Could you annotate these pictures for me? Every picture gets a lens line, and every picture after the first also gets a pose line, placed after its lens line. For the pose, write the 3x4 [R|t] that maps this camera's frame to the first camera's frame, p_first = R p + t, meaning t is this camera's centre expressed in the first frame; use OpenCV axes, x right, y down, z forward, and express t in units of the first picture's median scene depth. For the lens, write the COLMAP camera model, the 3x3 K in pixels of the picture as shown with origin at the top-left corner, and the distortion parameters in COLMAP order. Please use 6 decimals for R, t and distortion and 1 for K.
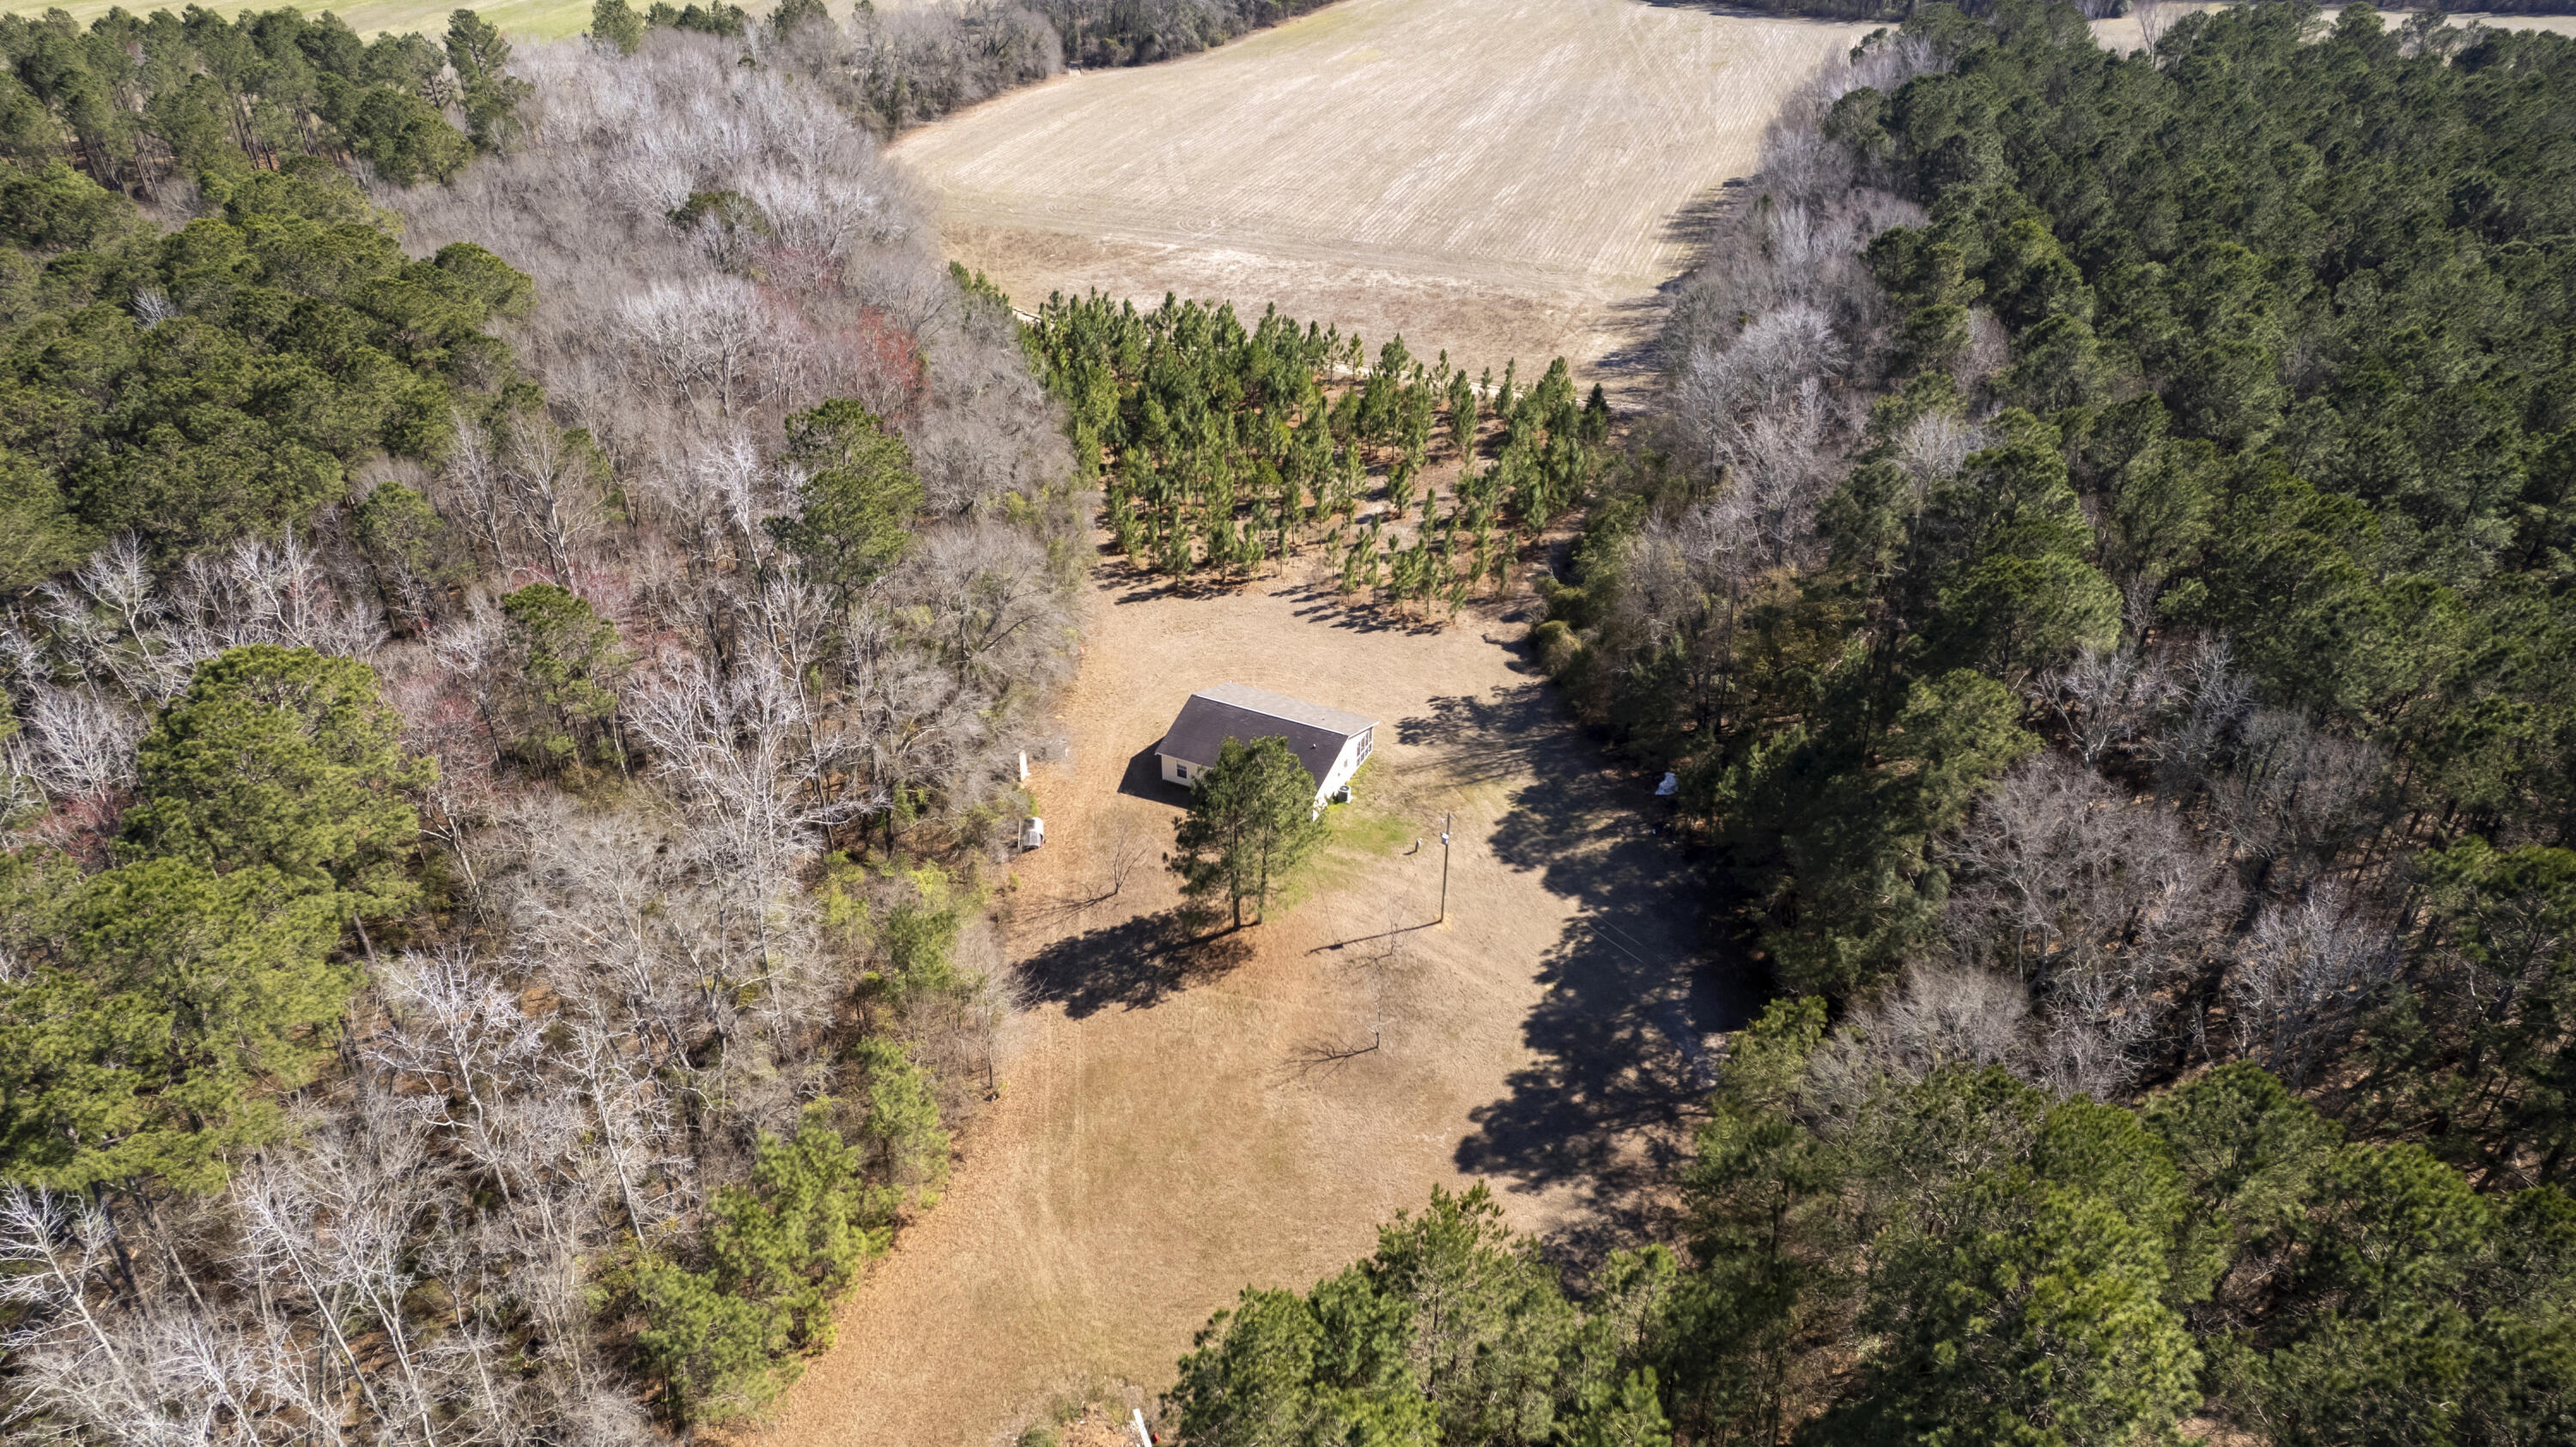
lens RADIAL K [[1644.6, 0, 1297.6], [0, 1644.6, 736.8], [0, 0, 1]] dist [-0.063070, 0.044904]
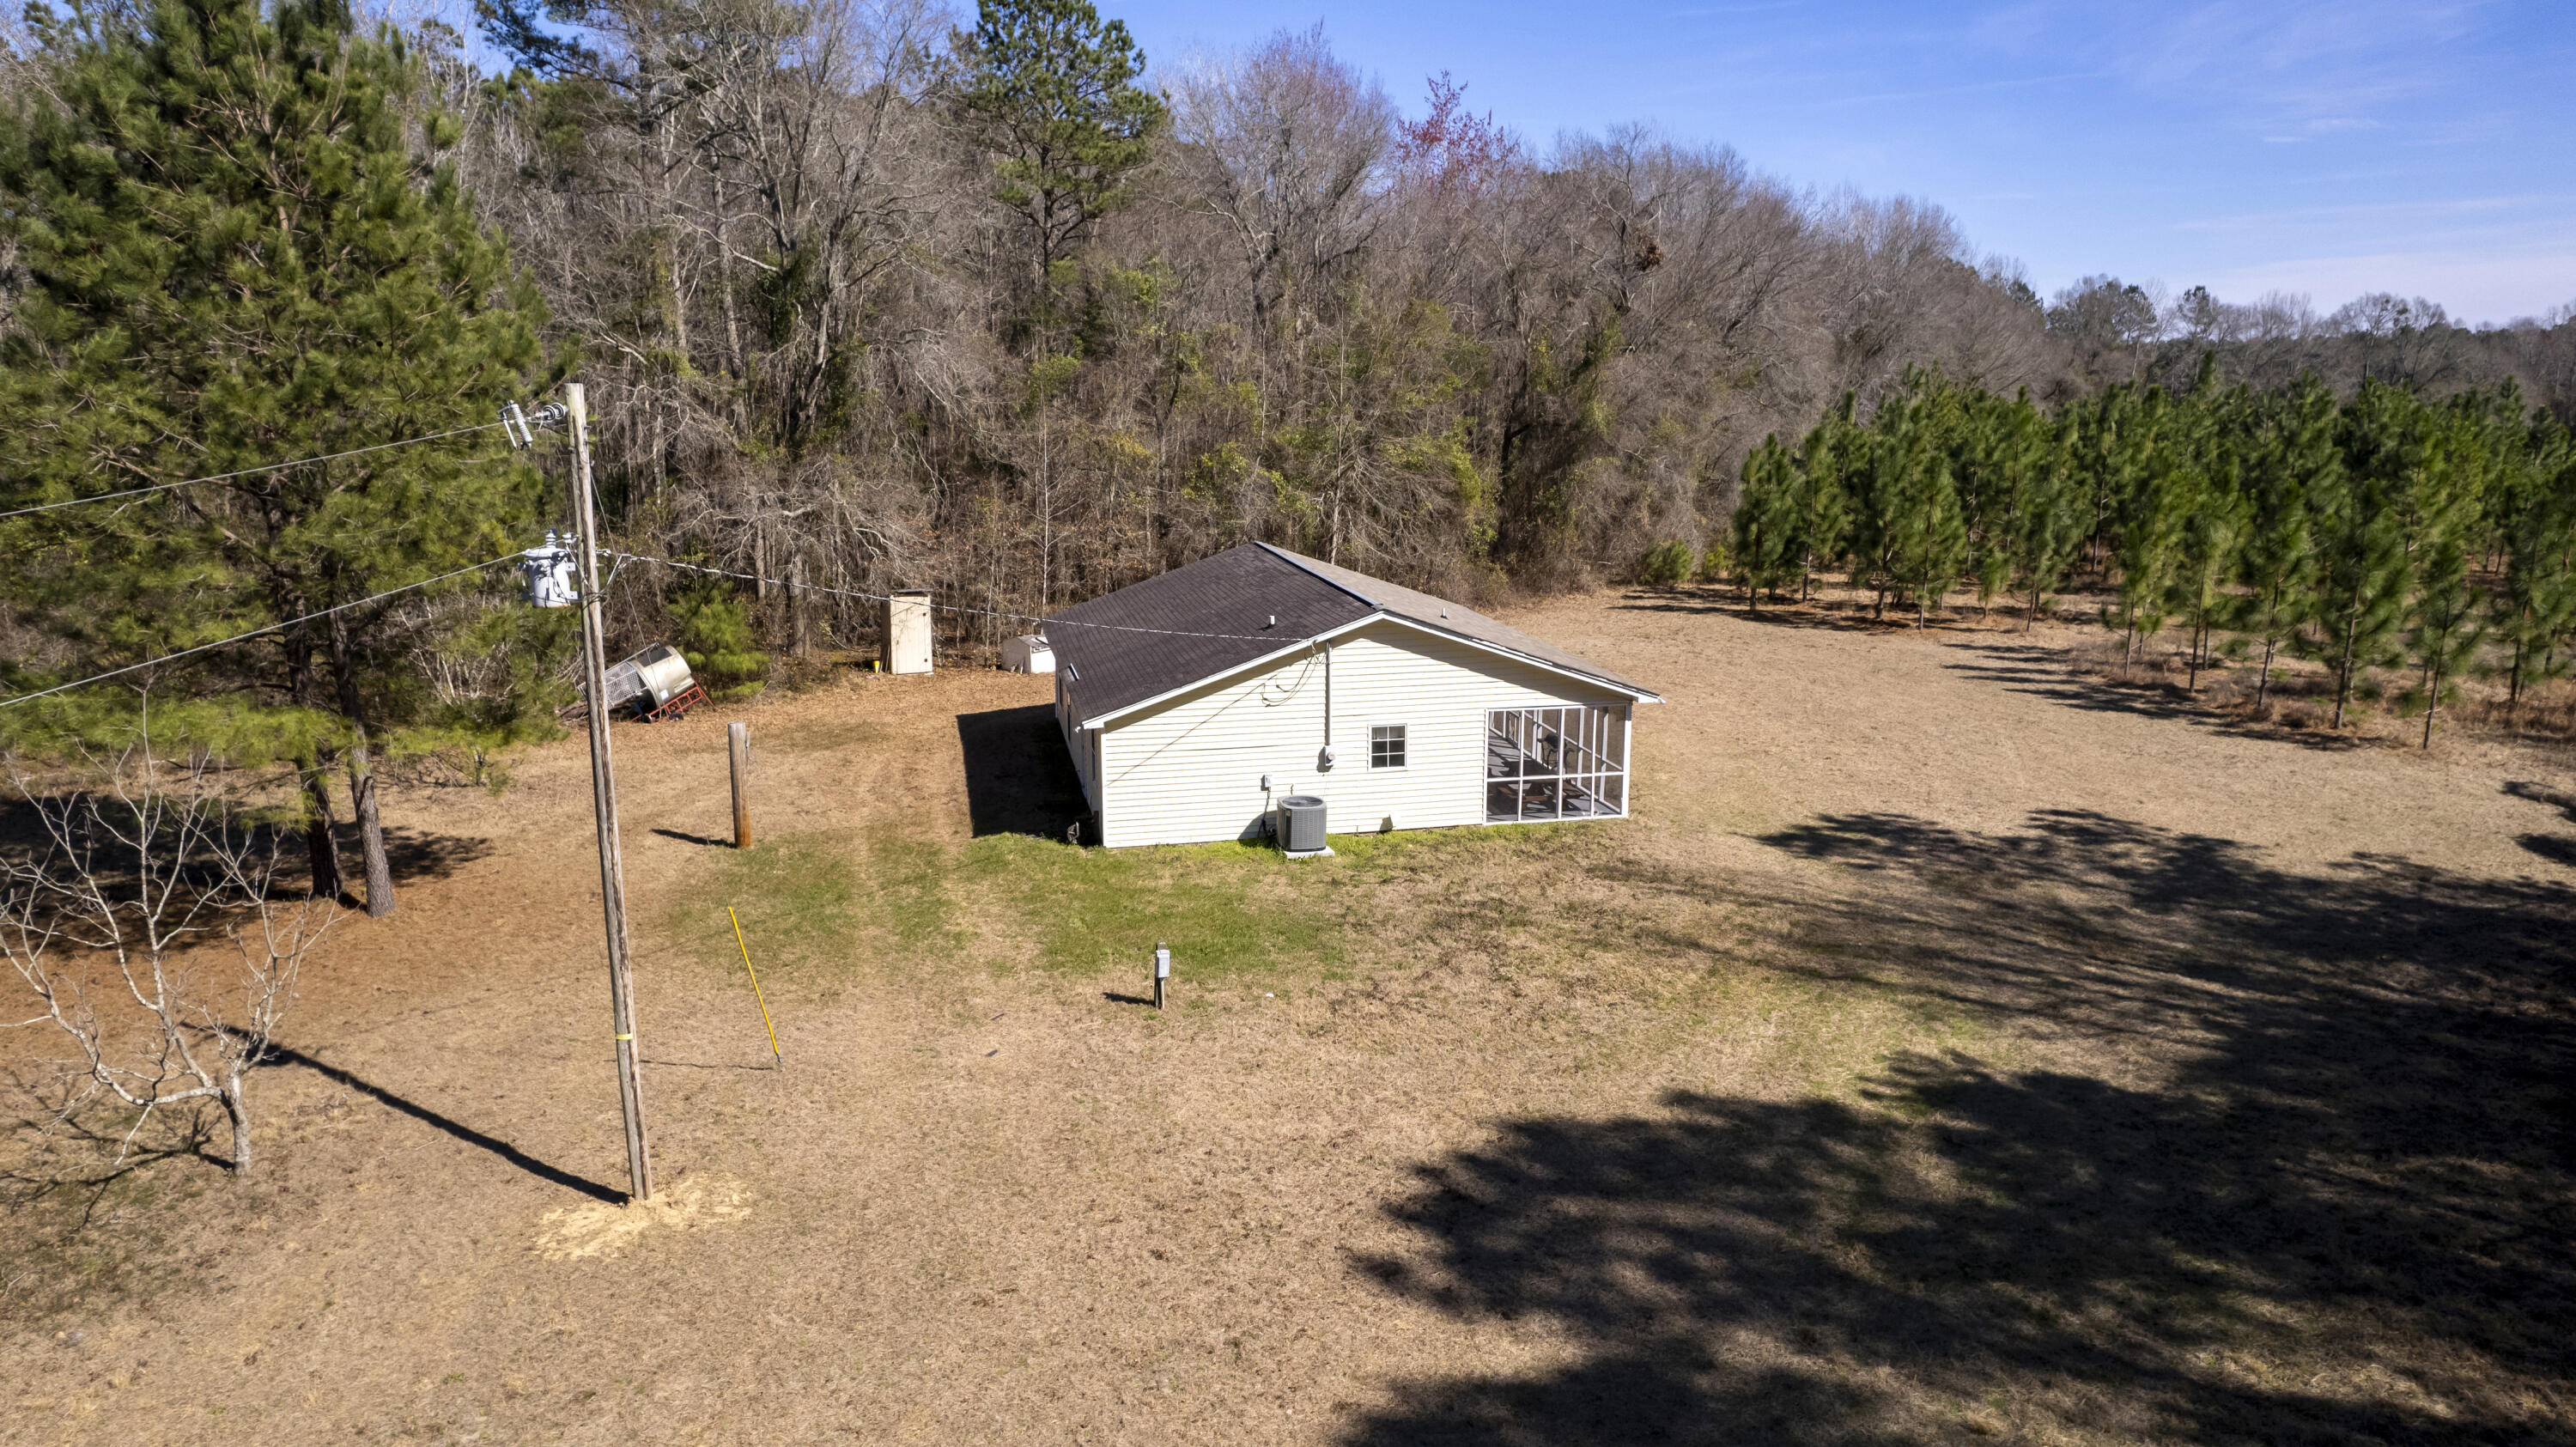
lens RADIAL K [[1644.6, 0, 1288.6], [0, 1644.6, 729.2], [0, 0, 1]] dist [-0.063070, 0.044904]
pose [[0.617043, 0.164308, -0.769584, 0.202464], [-0.421059, 0.895126, -0.146489, 0.054435], [0.664806, 0.414431, 0.621515, 0.761048]]
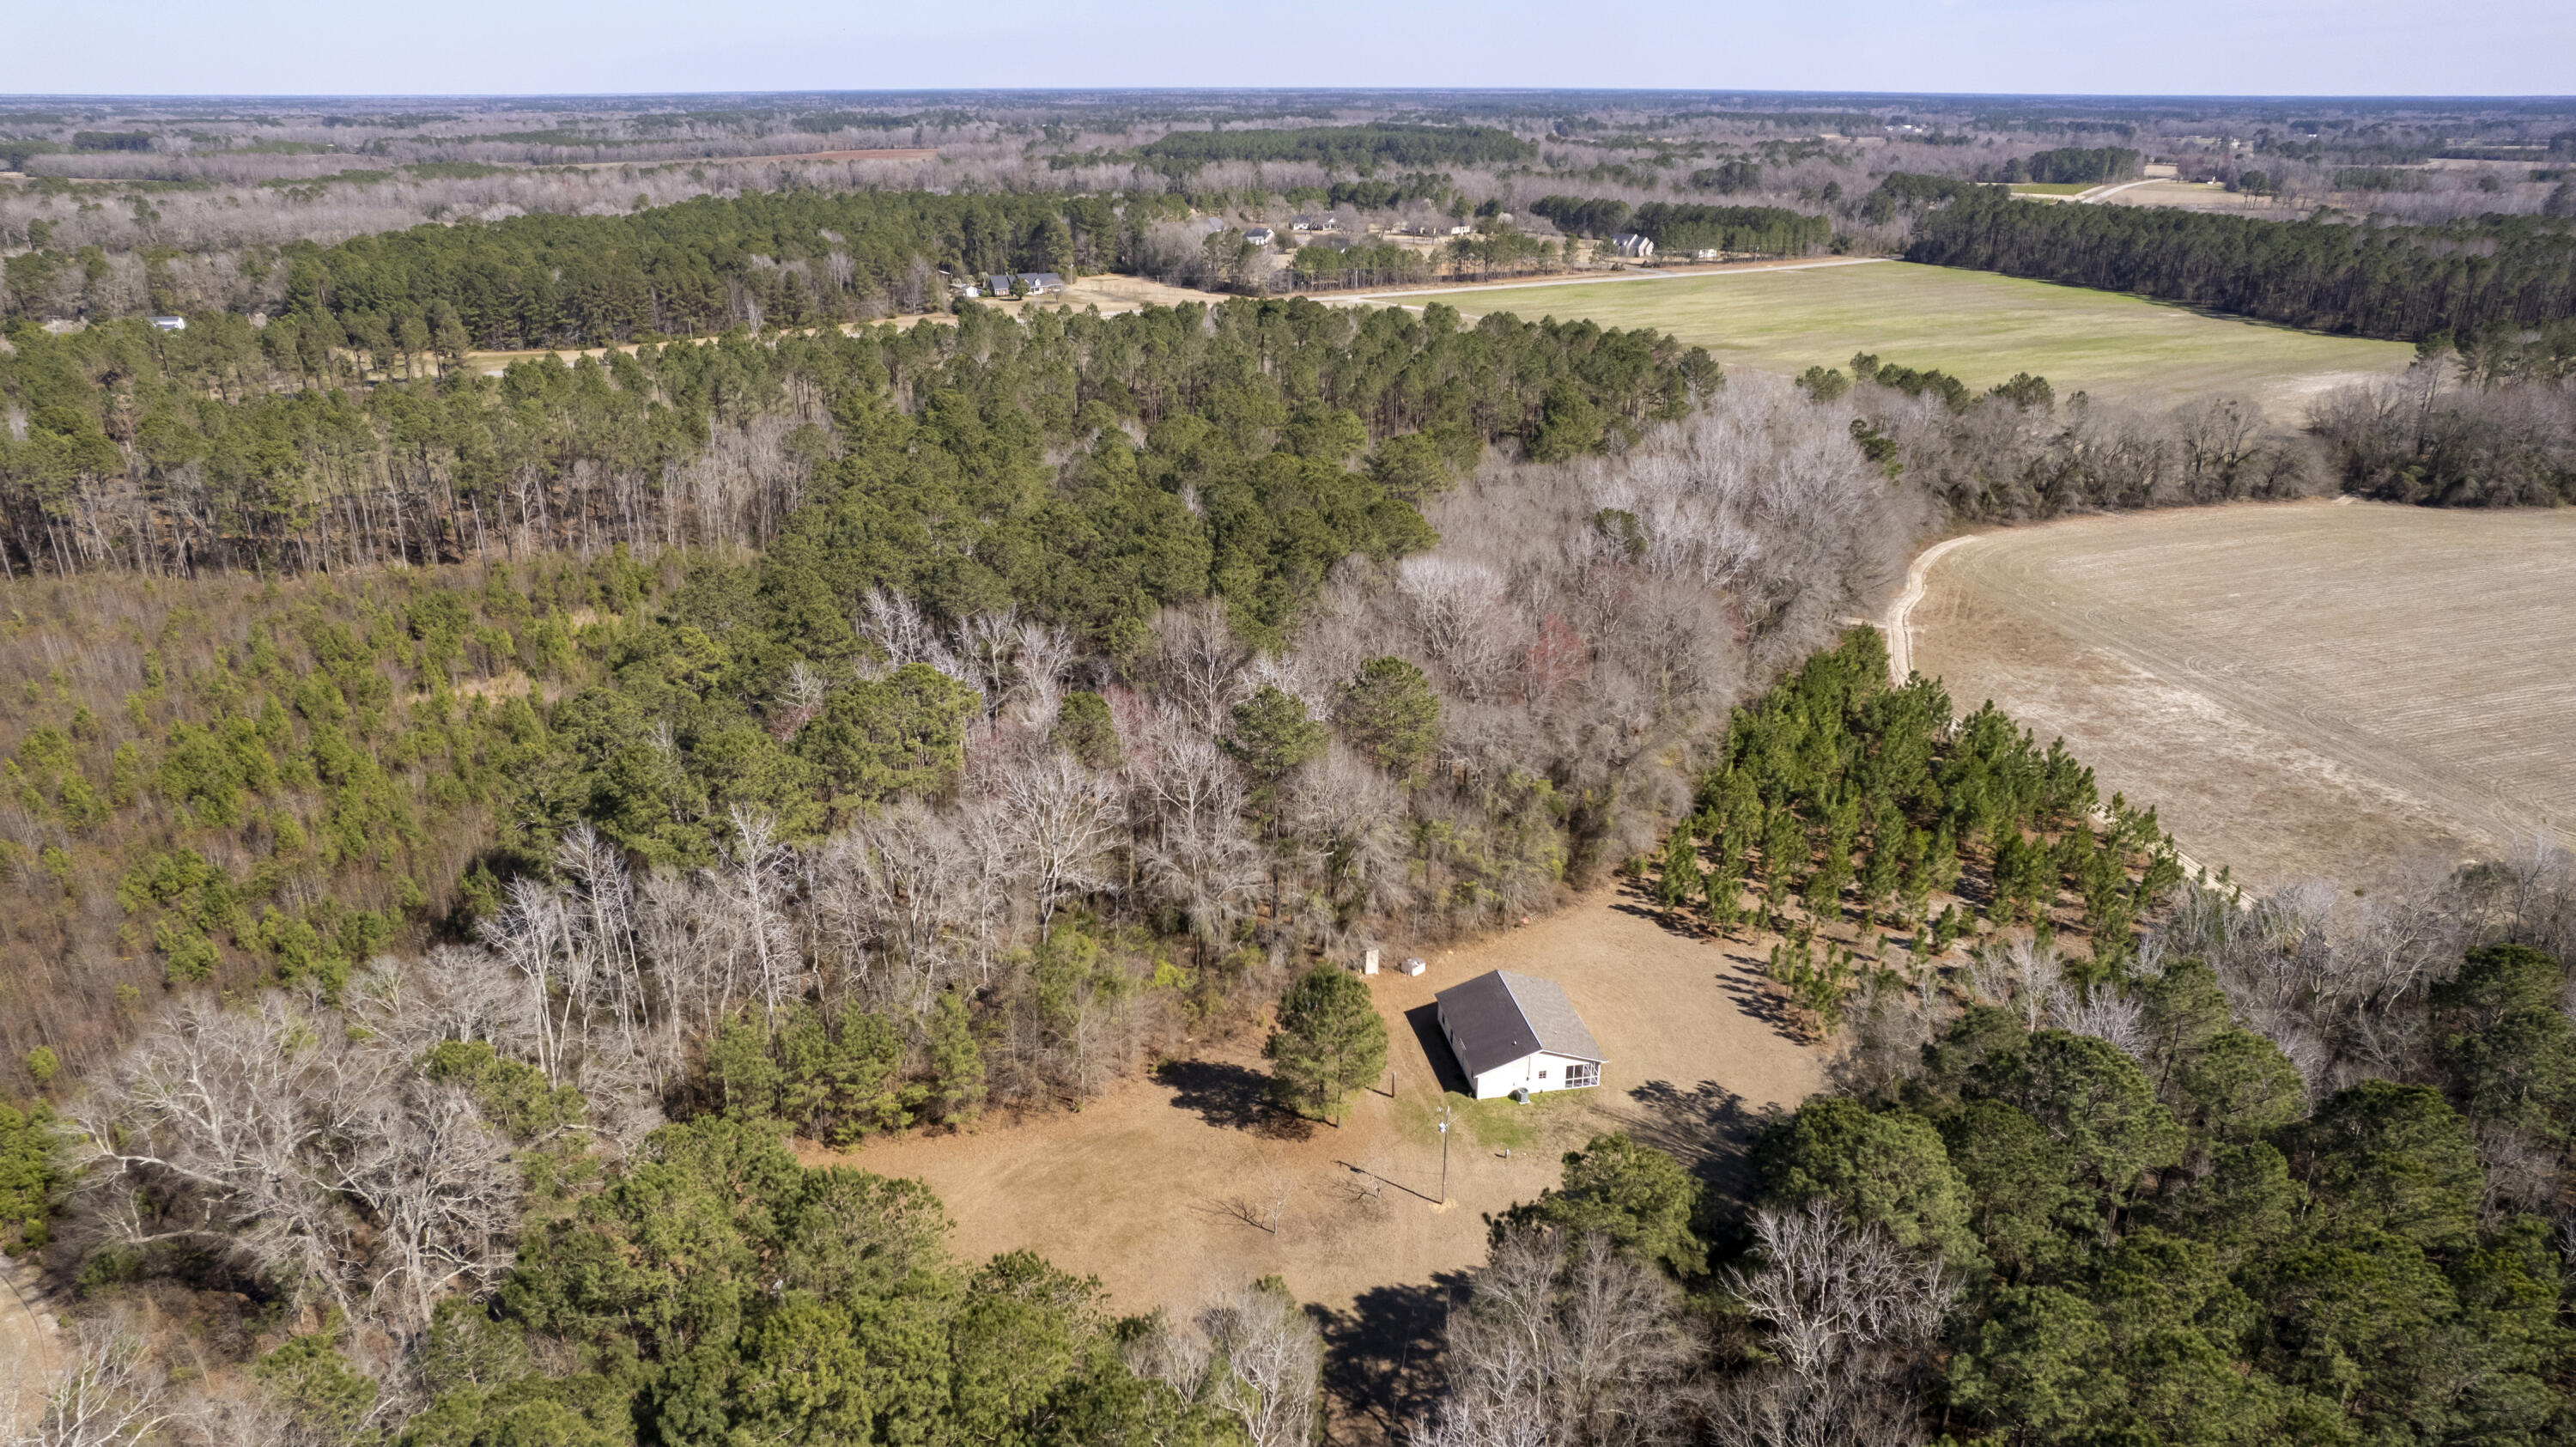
lens RADIAL K [[1644.6, 0, 1285.4], [0, 1644.6, 714.1], [0, 0, 1]] dist [-0.063070, 0.044904]
pose [[0.591950, 0.288865, -0.752431, 0.639547], [-0.429479, 0.903034, 0.008805, -0.128594], [0.682014, 0.317941, 0.658612, 0.062510]]
